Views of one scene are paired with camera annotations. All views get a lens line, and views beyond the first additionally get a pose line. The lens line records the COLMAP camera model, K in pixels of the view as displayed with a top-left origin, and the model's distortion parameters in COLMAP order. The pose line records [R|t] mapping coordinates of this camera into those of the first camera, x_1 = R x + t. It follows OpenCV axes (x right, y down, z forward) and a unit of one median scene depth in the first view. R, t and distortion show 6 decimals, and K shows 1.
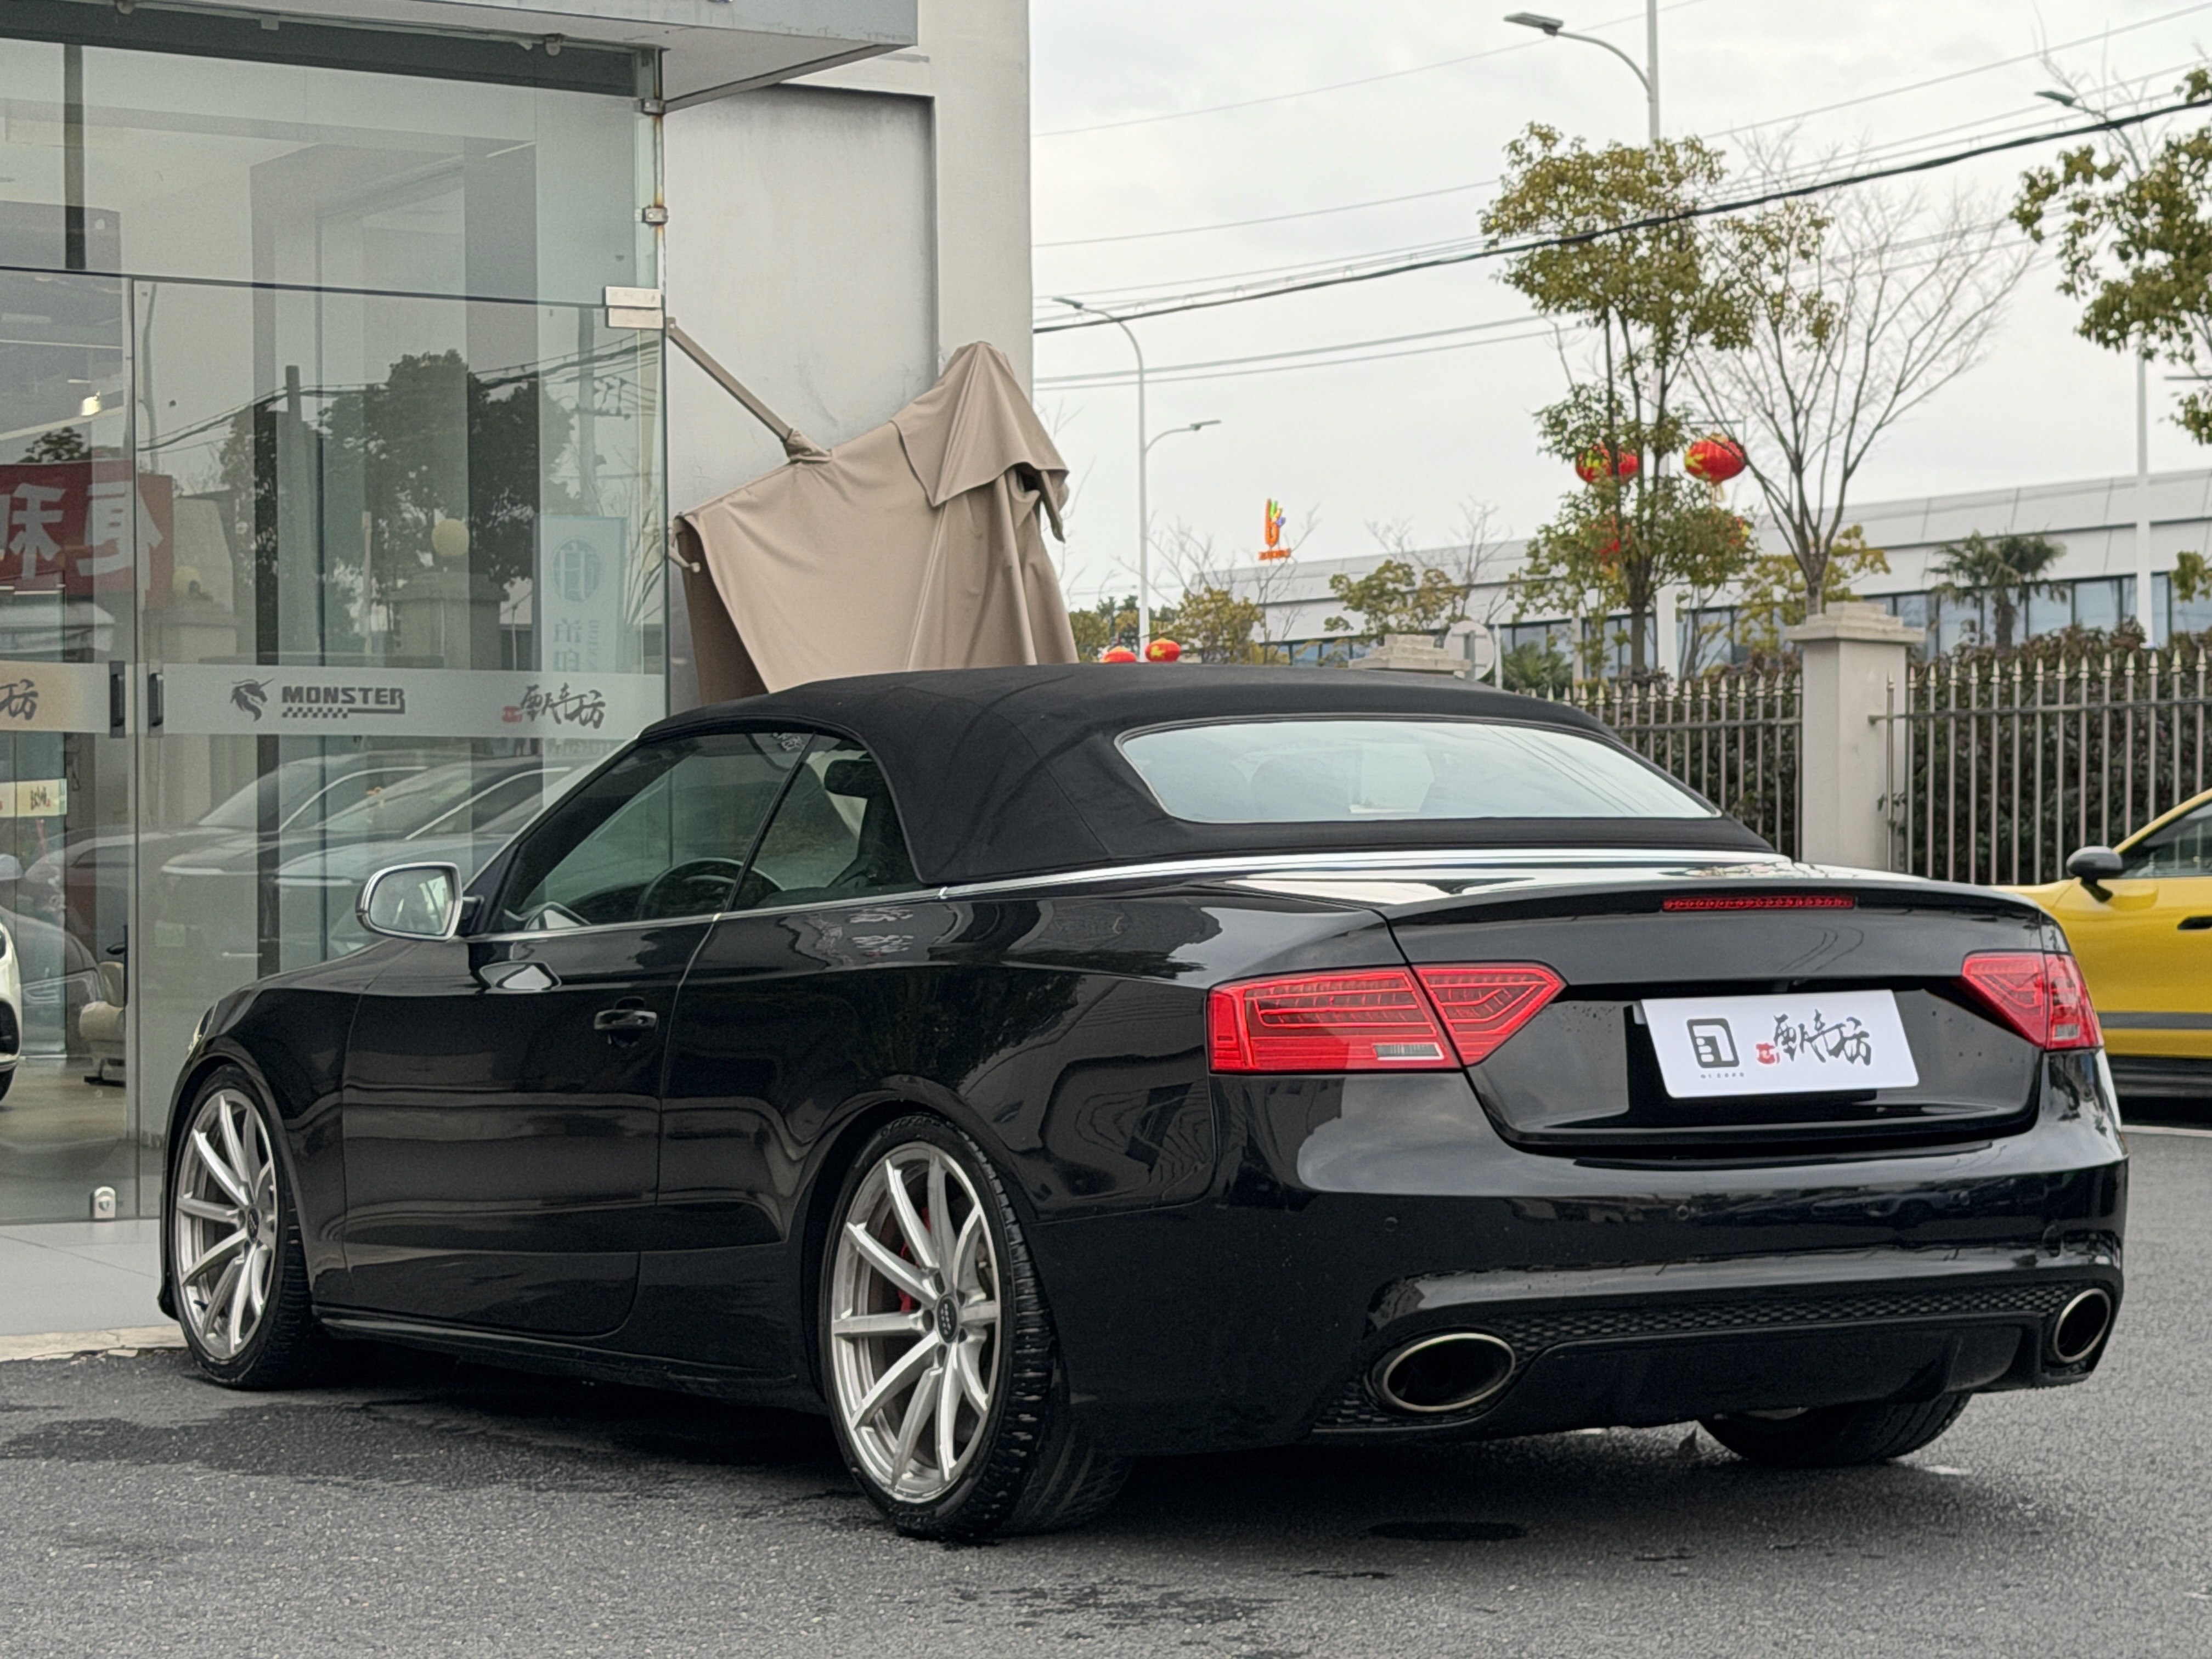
lens RADIAL K [[4967.2, 0, 1106.0], [0, 4967.2, 829.5], [0, 0, 1]] dist [0.195134, -0.572411]
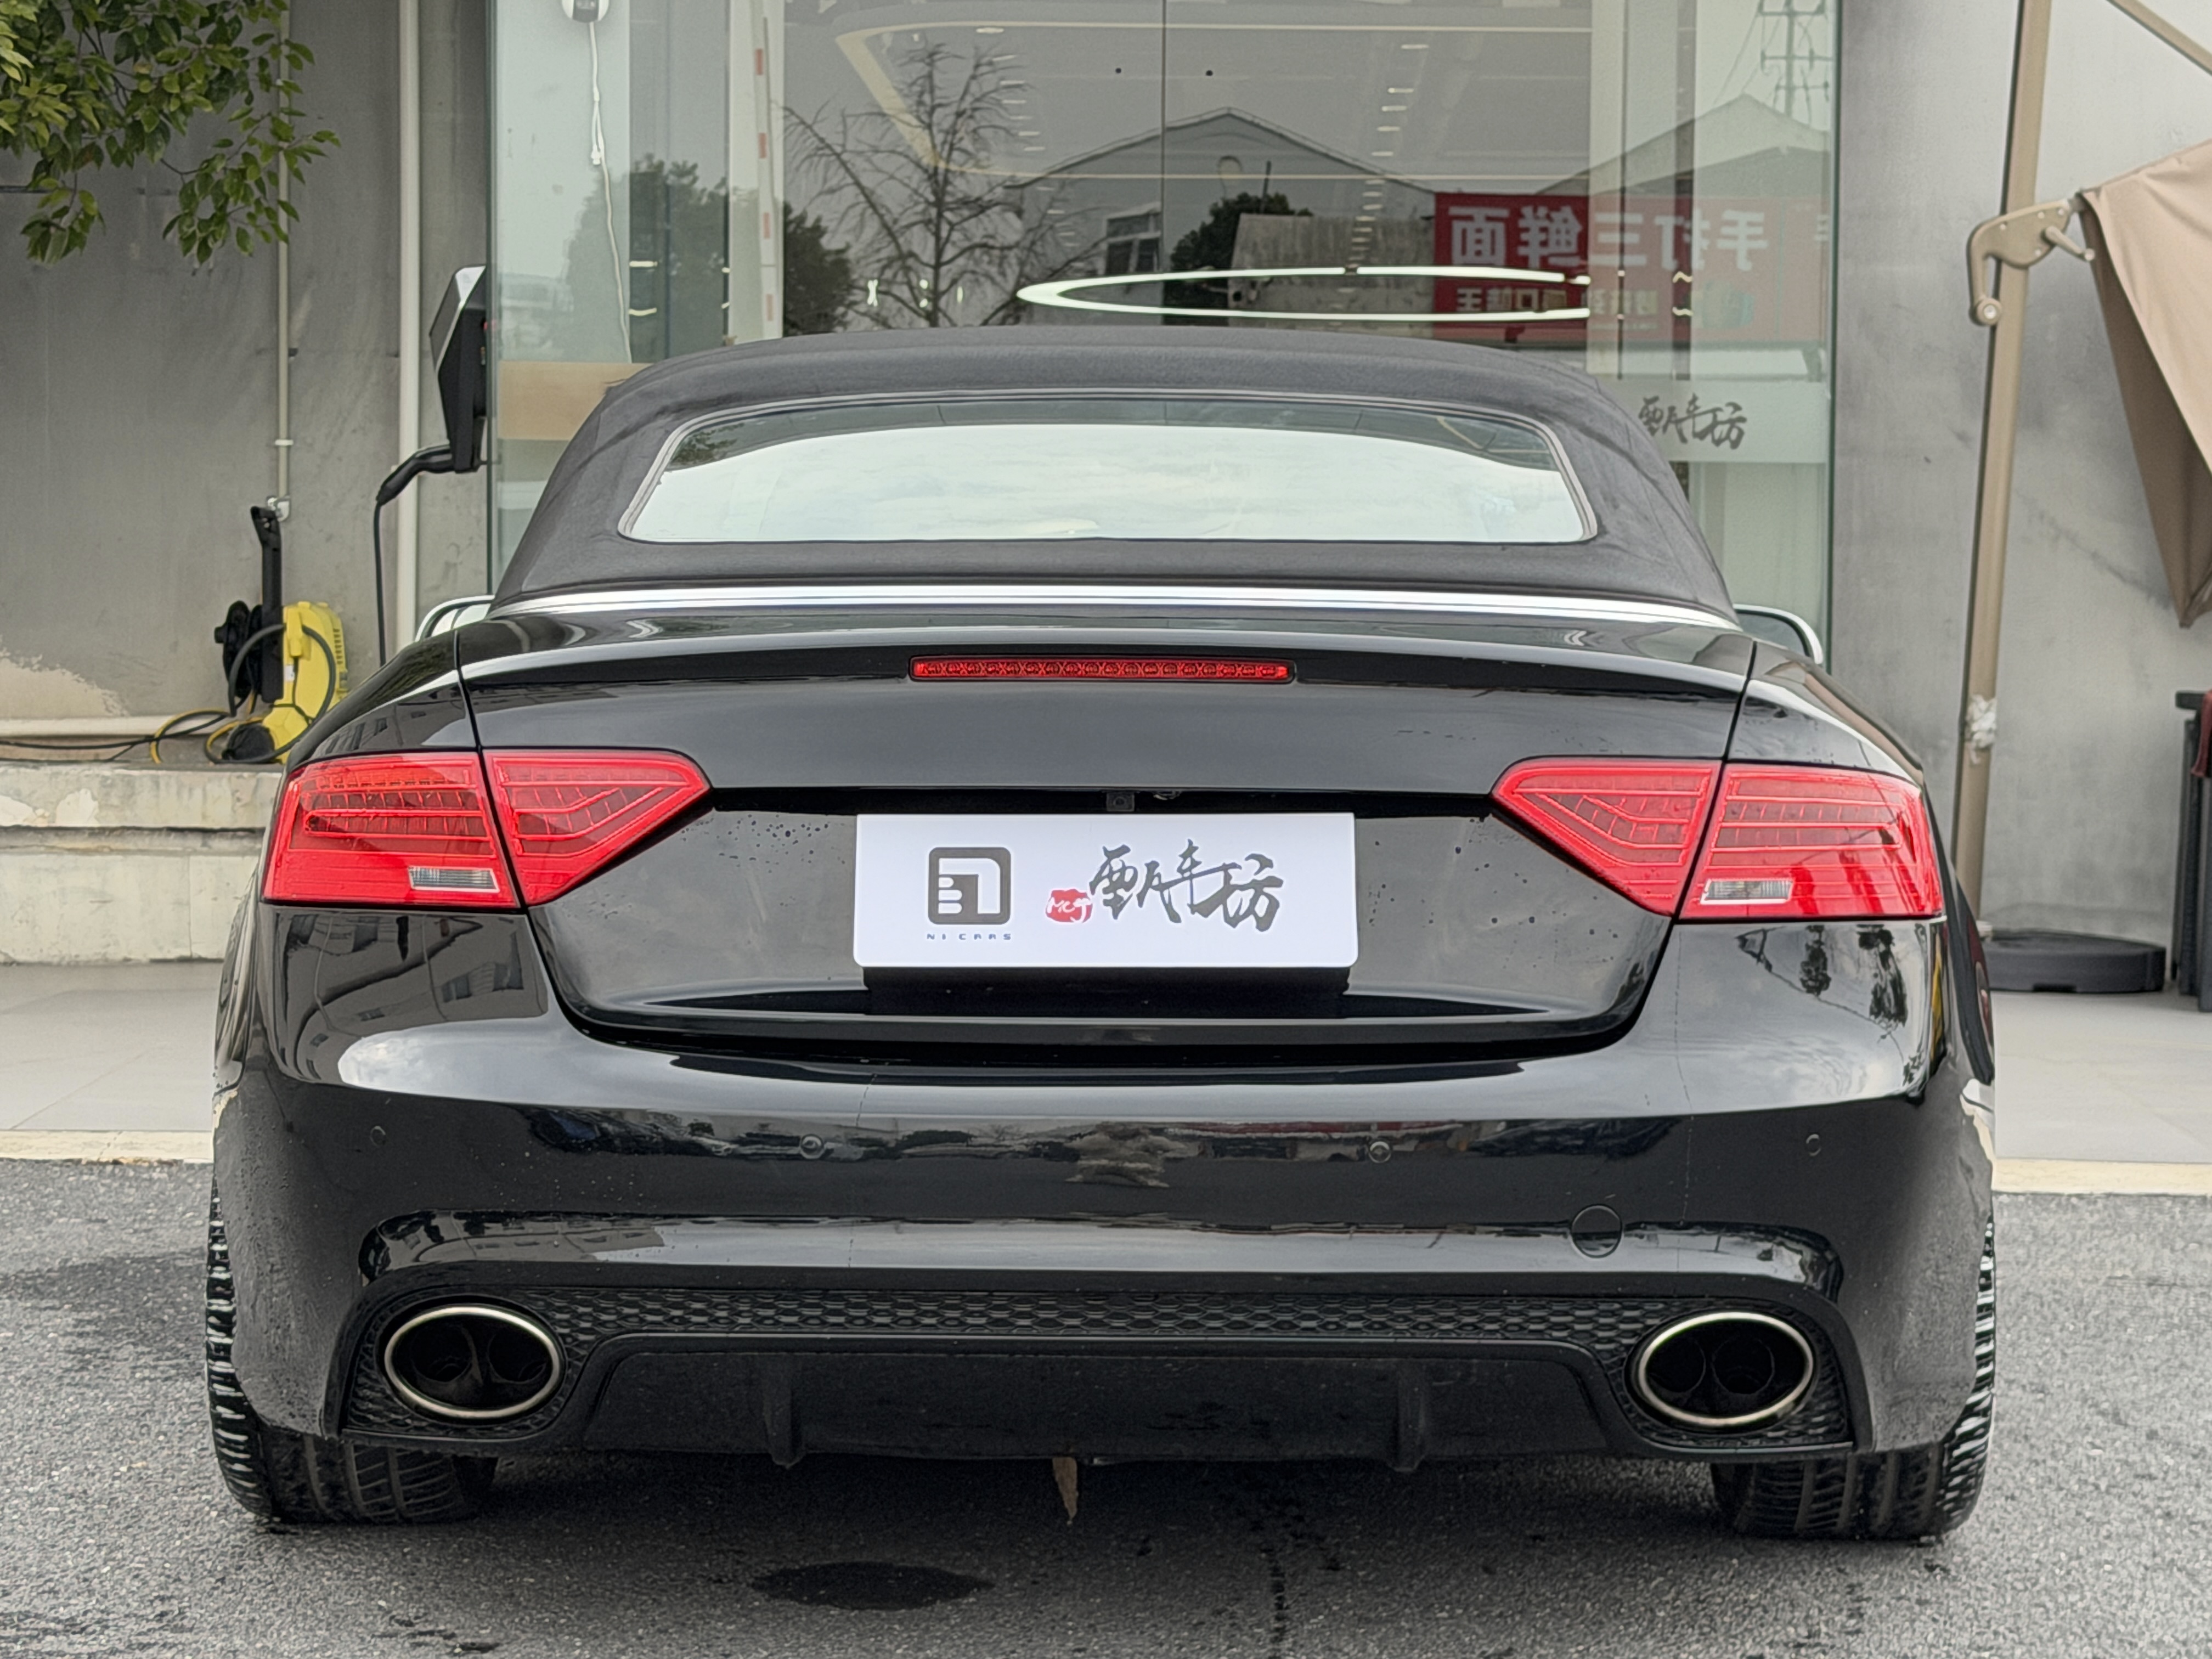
lens RADIAL K [[4967.2, 0, 1106.0], [0, 4967.2, 829.5], [0, 0, 1]] dist [0.195134, -0.572411]
pose [[0.850783, 0.037205, -0.524198, 0.464141], [-0.011900, 0.998599, 0.051562, 0.002377], [0.525382, -0.037630, 0.850034, 0.457371]]
